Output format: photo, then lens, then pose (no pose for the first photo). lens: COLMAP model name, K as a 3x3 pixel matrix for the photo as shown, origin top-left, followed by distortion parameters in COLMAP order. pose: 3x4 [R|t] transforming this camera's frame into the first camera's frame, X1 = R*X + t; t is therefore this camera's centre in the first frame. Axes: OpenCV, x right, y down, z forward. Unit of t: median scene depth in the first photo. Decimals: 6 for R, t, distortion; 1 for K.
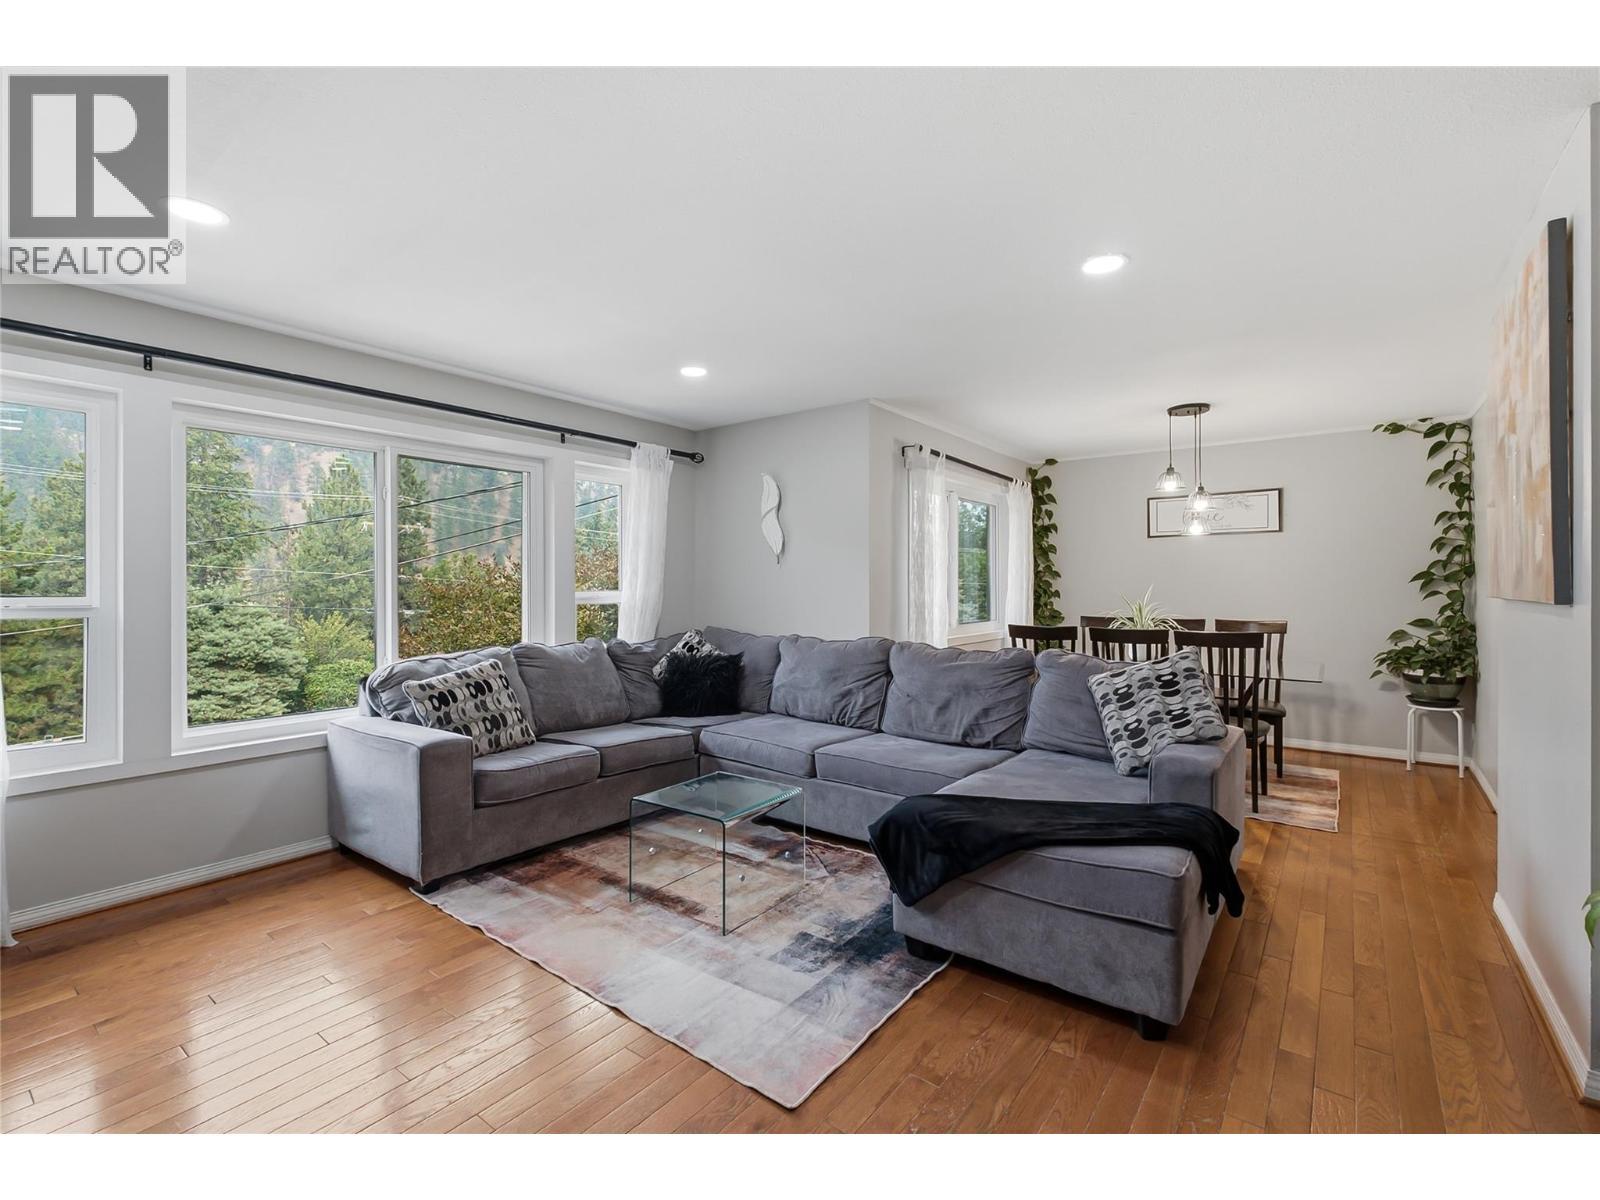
lens RADIAL K [[733.4, 0, 800.0], [0, 733.4, 600.0], [0, 0, 1]] dist [-0.001157, 0.000070]
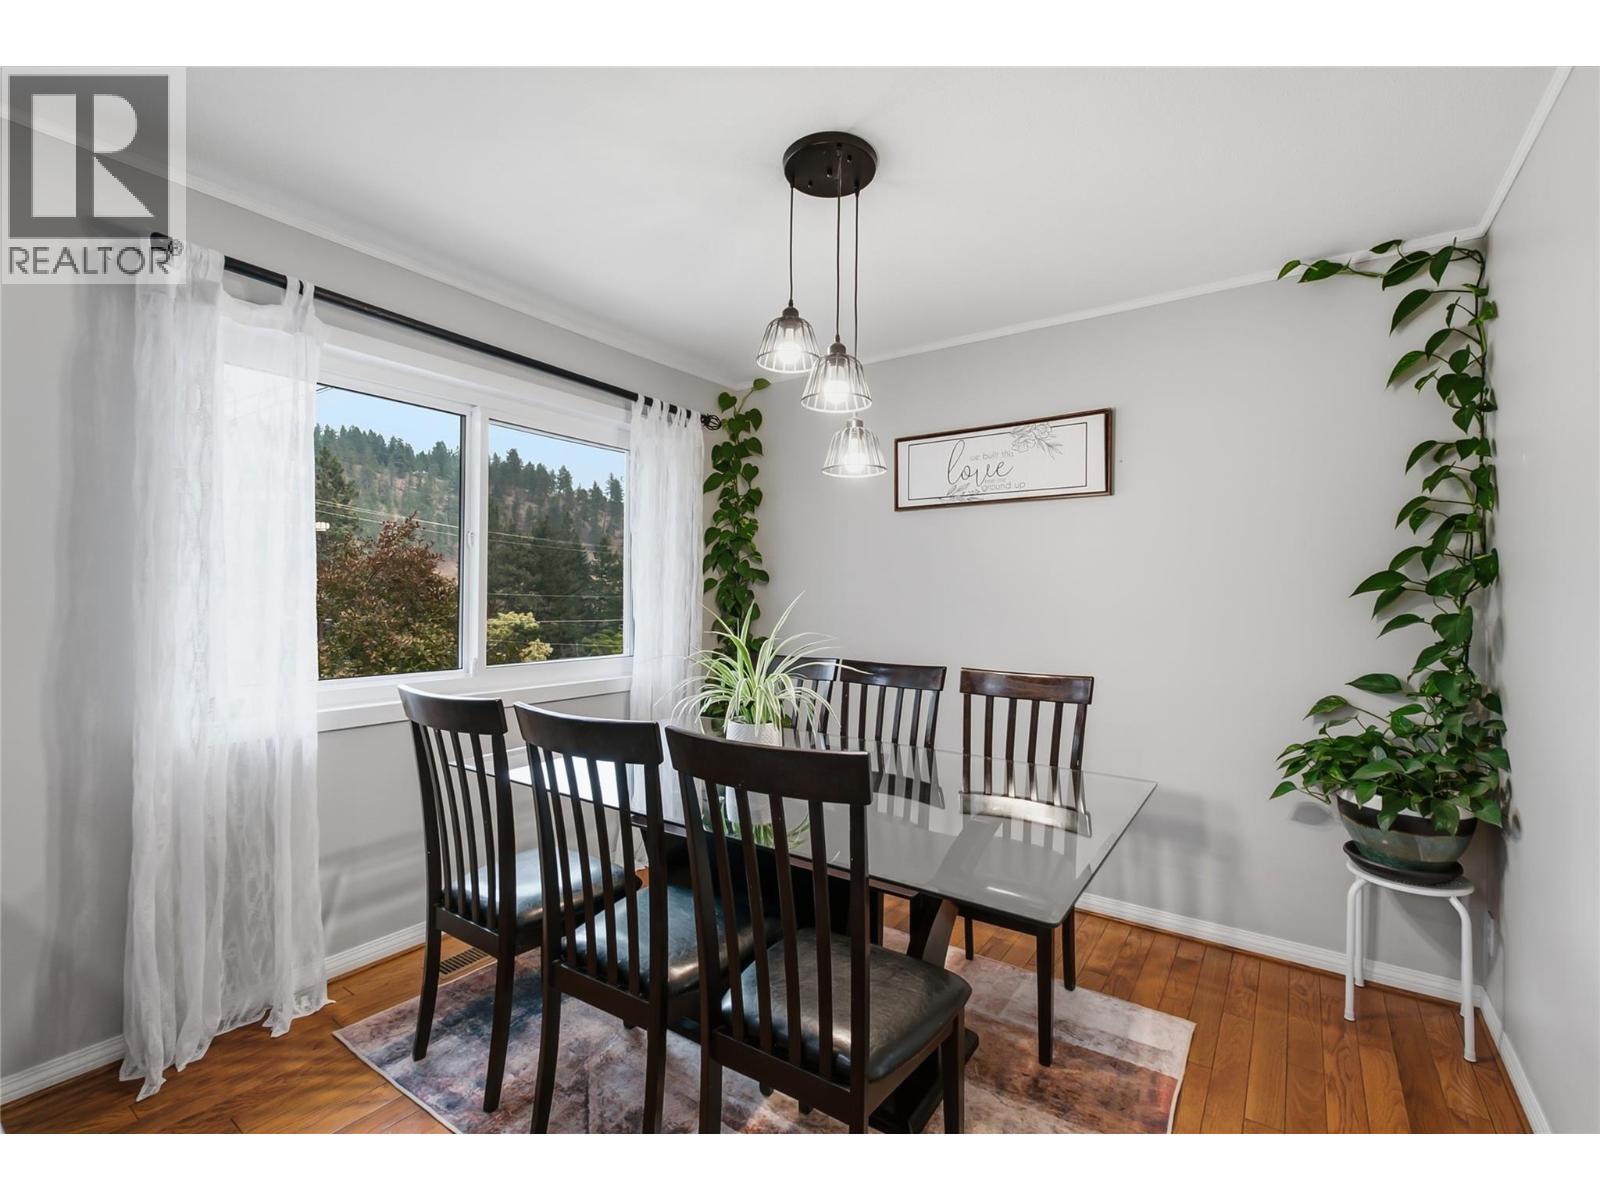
lens RADIAL K [[719.3, 0, 800.0], [0, 719.3, 600.0], [0, 0, 1]] dist [0.000697, 0.000331]
pose [[0.999371, 0.013406, 0.032827, 0.476122], [-0.012891, 0.999791, -0.015852, -0.009596], [-0.033033, 0.015419, 0.999335, 0.566884]]
